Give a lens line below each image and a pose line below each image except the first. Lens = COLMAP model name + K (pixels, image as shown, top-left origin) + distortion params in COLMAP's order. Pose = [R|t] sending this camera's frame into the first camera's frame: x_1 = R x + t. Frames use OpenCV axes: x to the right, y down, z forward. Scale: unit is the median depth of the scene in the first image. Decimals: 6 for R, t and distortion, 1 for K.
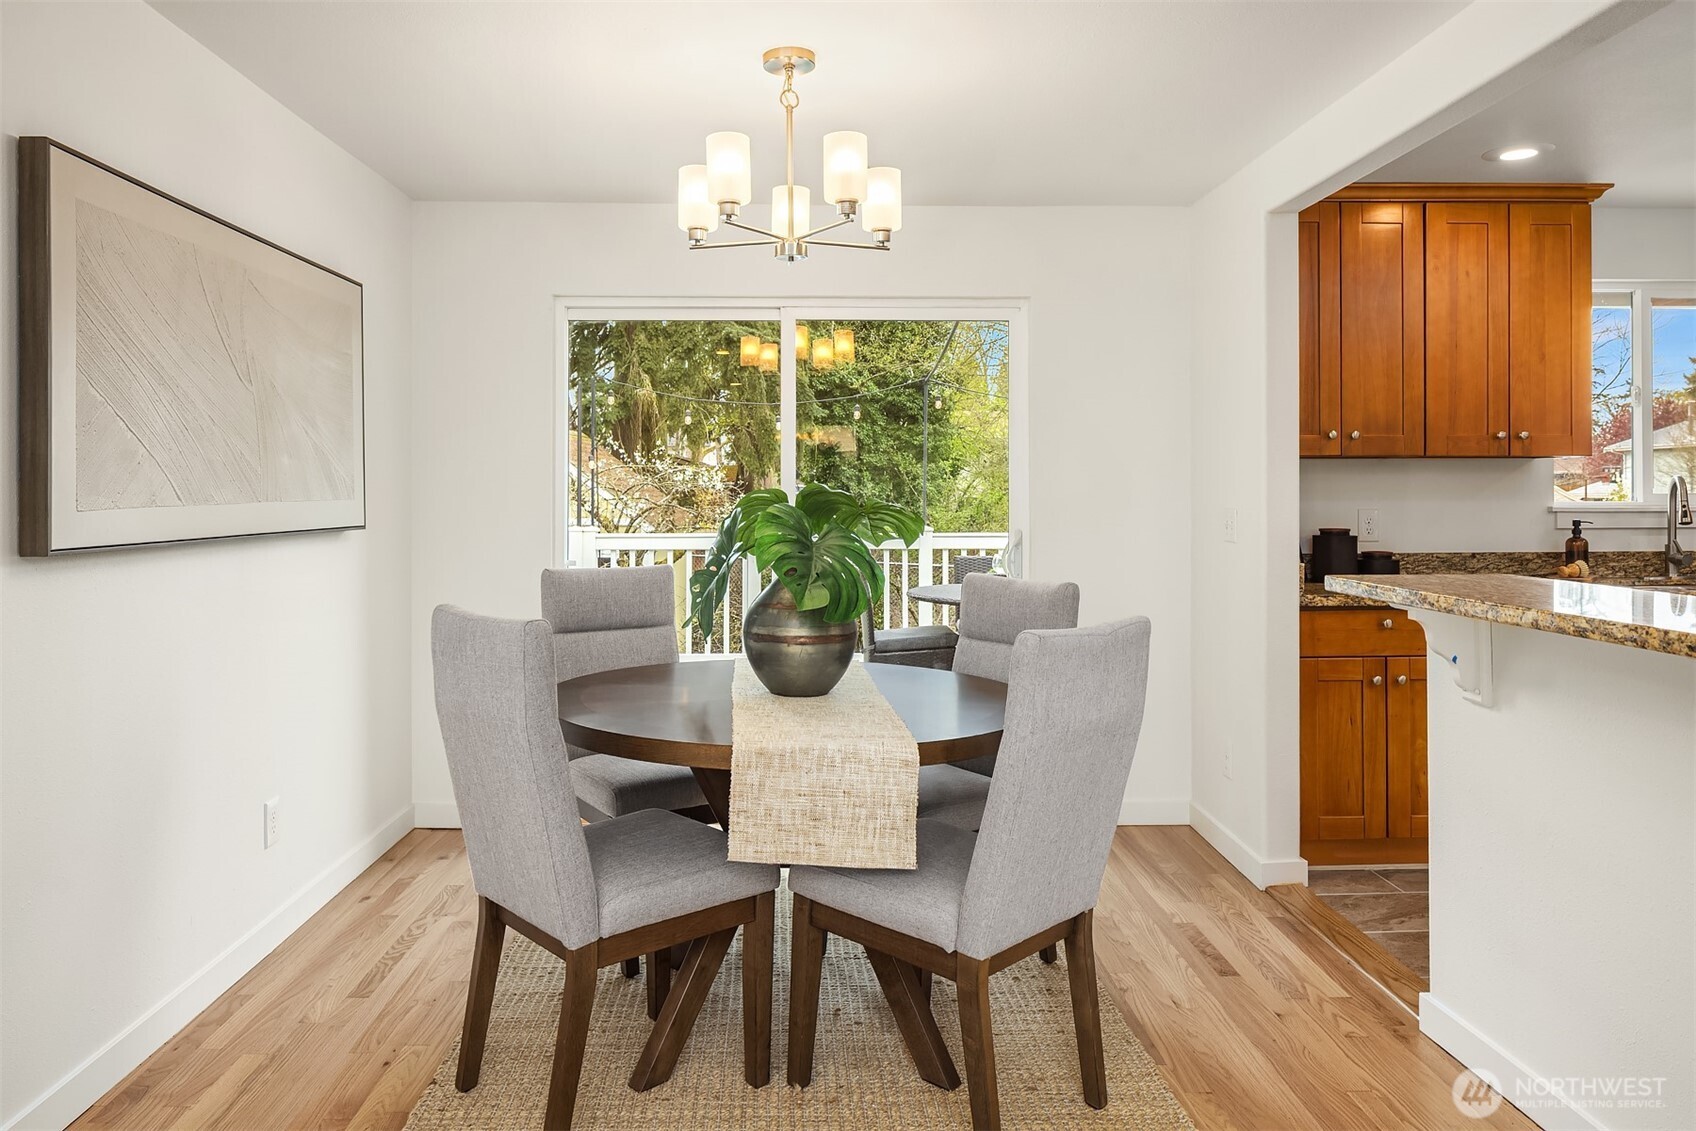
lens RADIAL K [[1173.6, 0, 833.8], [0, 1173.6, 493.1], [0, 0, 1]] dist [-0.003478, -0.008023]
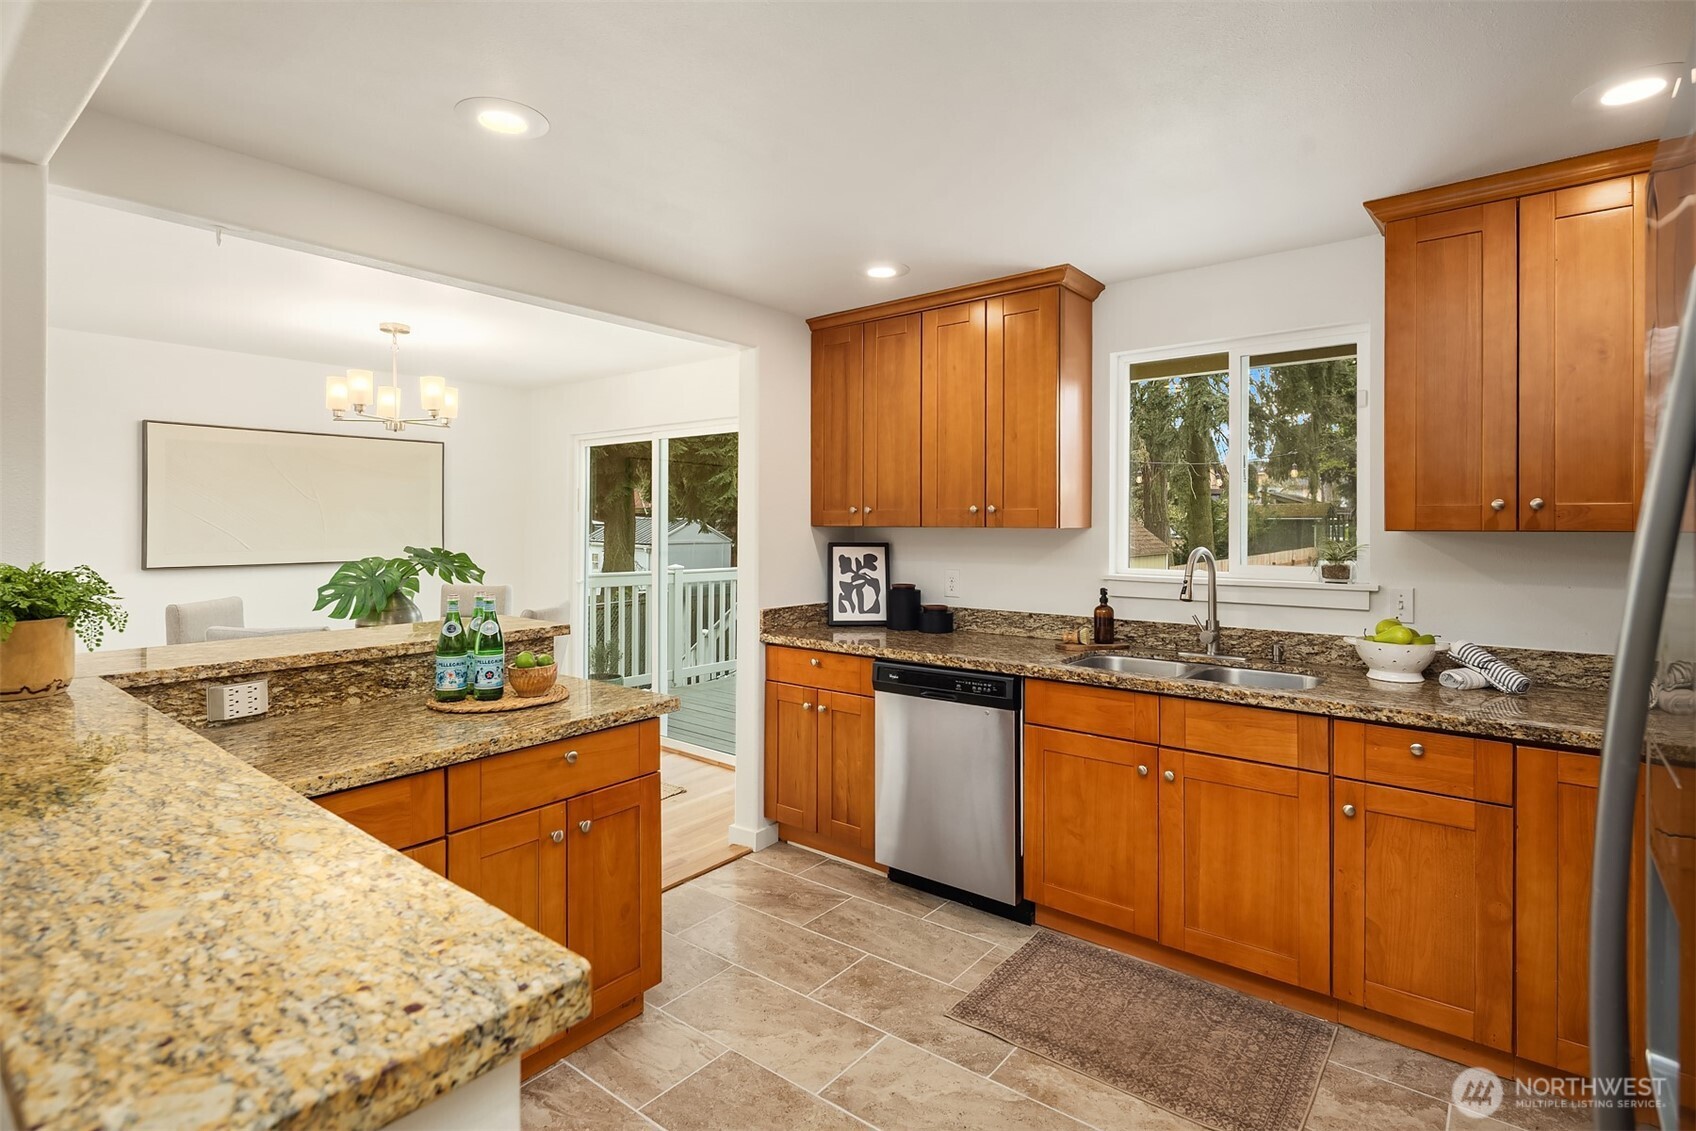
lens RADIAL K [[835.7, 0, 866.1], [0, 835.7, 524.0], [0, 0, 1]] dist [-0.000797, 0.000036]
pose [[0.760661, 0.005447, -0.649126, 1.031509], [-0.005328, 0.999983, 0.002148, -0.037098], [0.649127, 0.001825, 0.760678, 0.331531]]
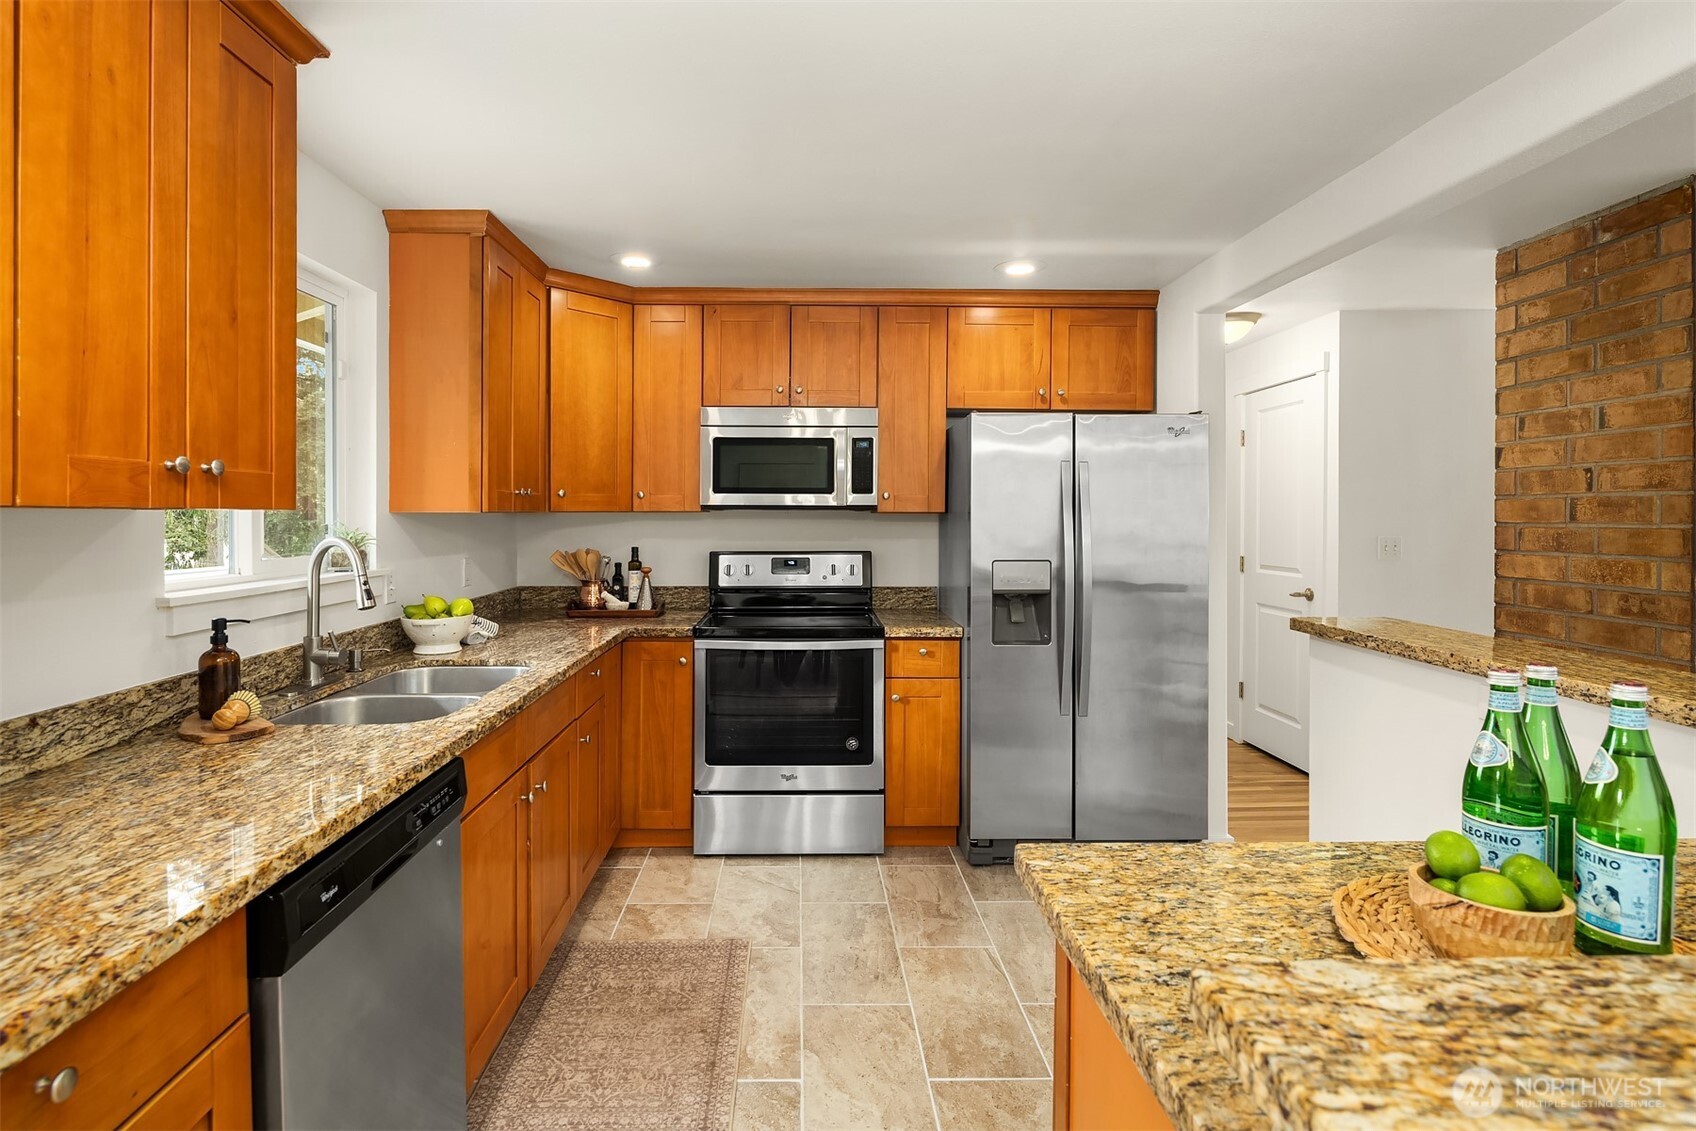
lens RADIAL K [[833.6, 0, 809.0], [0, 833.6, 520.0], [0, 0, 1]] dist [-0.002375, -0.000609]
pose [[0.026934, -0.003948, 0.999629, 0.254612], [-0.001989, 0.999990, 0.004003, -0.029954], [-0.999635, -0.002096, 0.026926, 0.759109]]
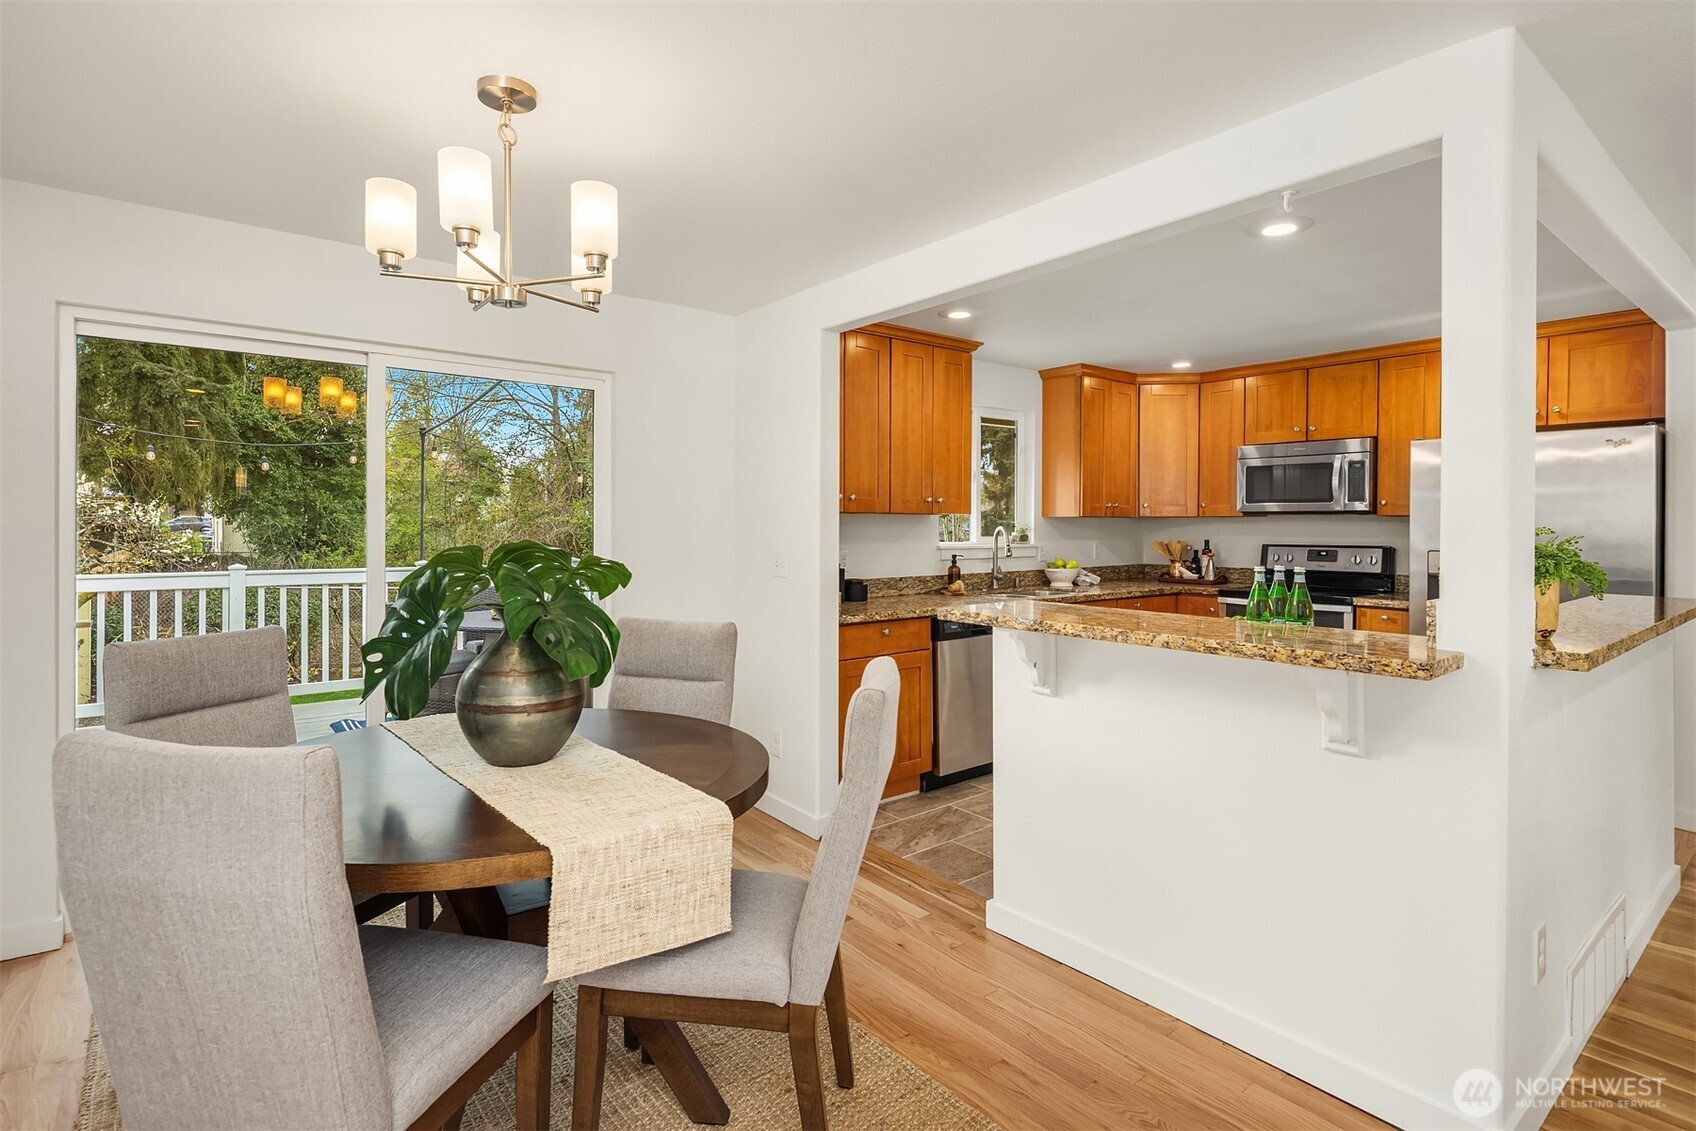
lens RADIAL K [[833.6, 0, 861.0], [0, 833.6, 529.2], [0, 0, 1]] dist [-0.002375, -0.000609]
pose [[0.793138, 0.002210, 0.609037, -0.157110], [-0.005567, 0.999978, 0.003620, -0.015405], [-0.609016, -0.006261, 0.793133, 0.206054]]
